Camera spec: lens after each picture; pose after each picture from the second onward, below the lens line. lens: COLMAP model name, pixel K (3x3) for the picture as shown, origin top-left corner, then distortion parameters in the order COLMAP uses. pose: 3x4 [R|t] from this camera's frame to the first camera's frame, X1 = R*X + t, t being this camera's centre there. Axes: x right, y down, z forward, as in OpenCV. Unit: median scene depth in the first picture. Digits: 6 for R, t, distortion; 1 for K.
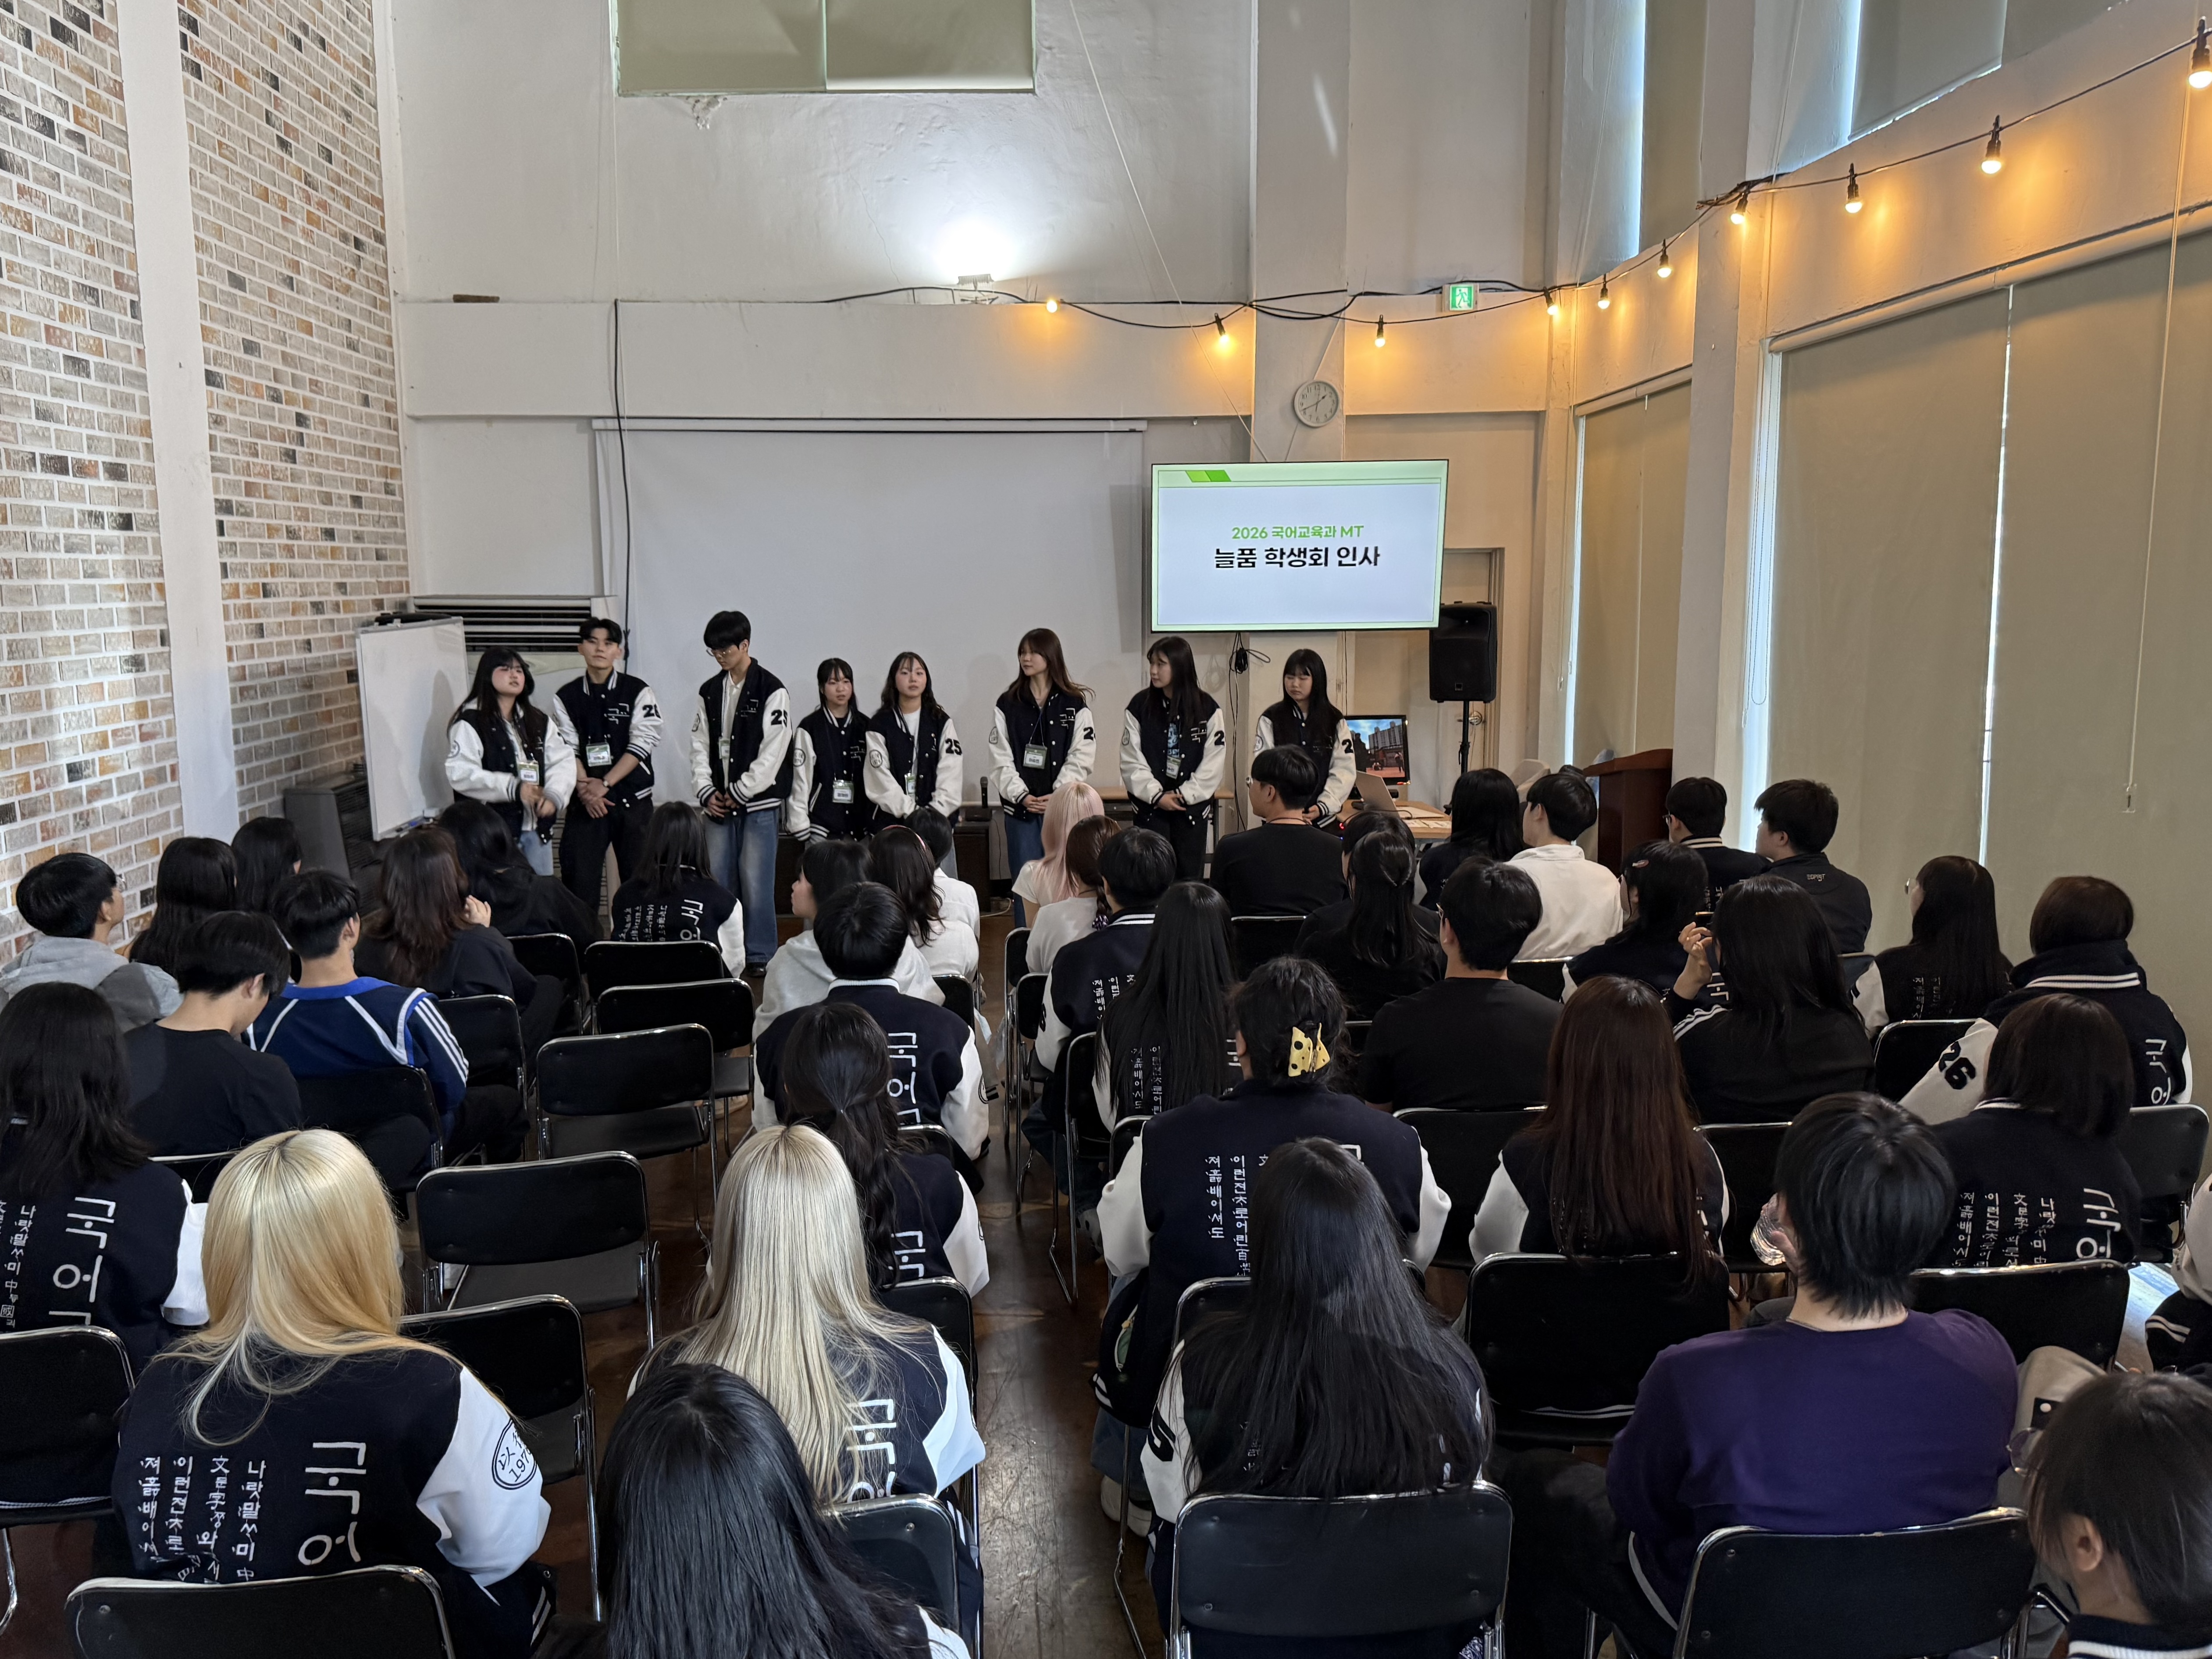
lens RADIAL K [[1647.4, 0, 1106.0], [0, 1647.4, 829.5], [0, 0, 1]] dist [0.057051, -0.099562]
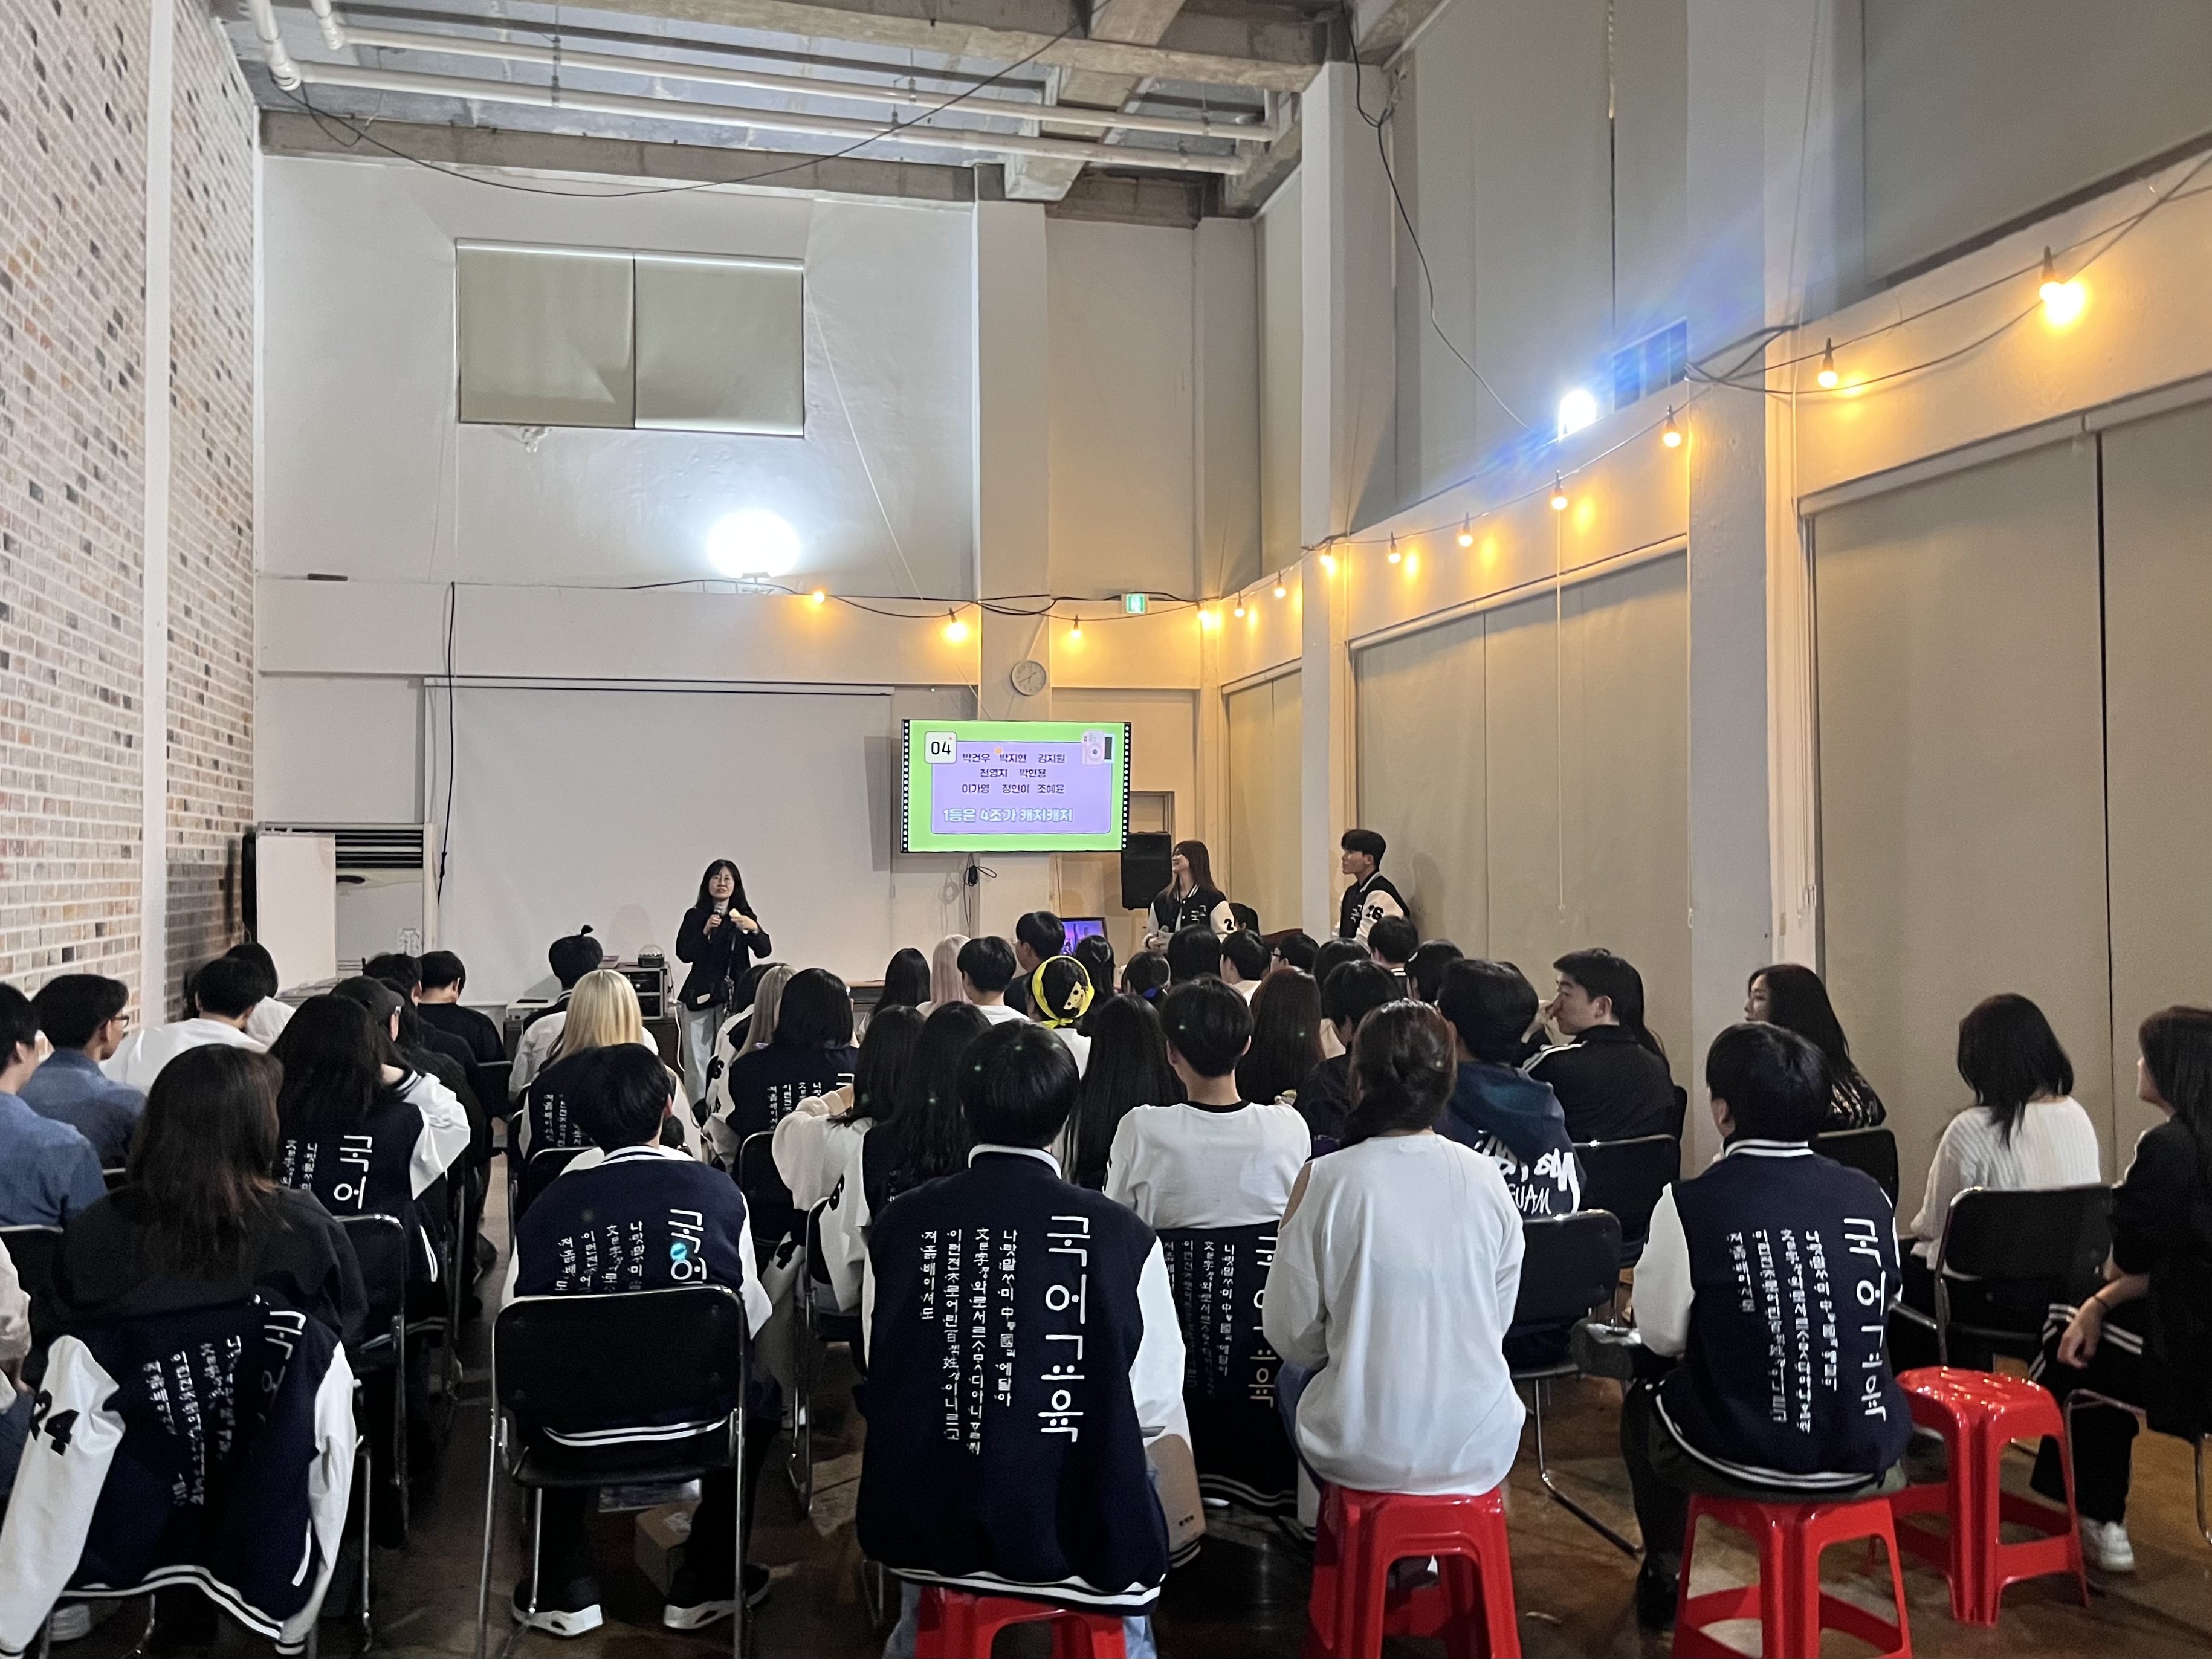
lens RADIAL K [[1774.3, 0, 1106.0], [0, 1774.3, 829.5], [0, 0, 1]] dist [-0.000908, 0.001642]
pose [[0.978036, 0.006795, 0.208327, -0.101082], [0.029513, 0.984885, -0.170677, 0.096540], [-0.206338, 0.173076, 0.963052, -0.323042]]
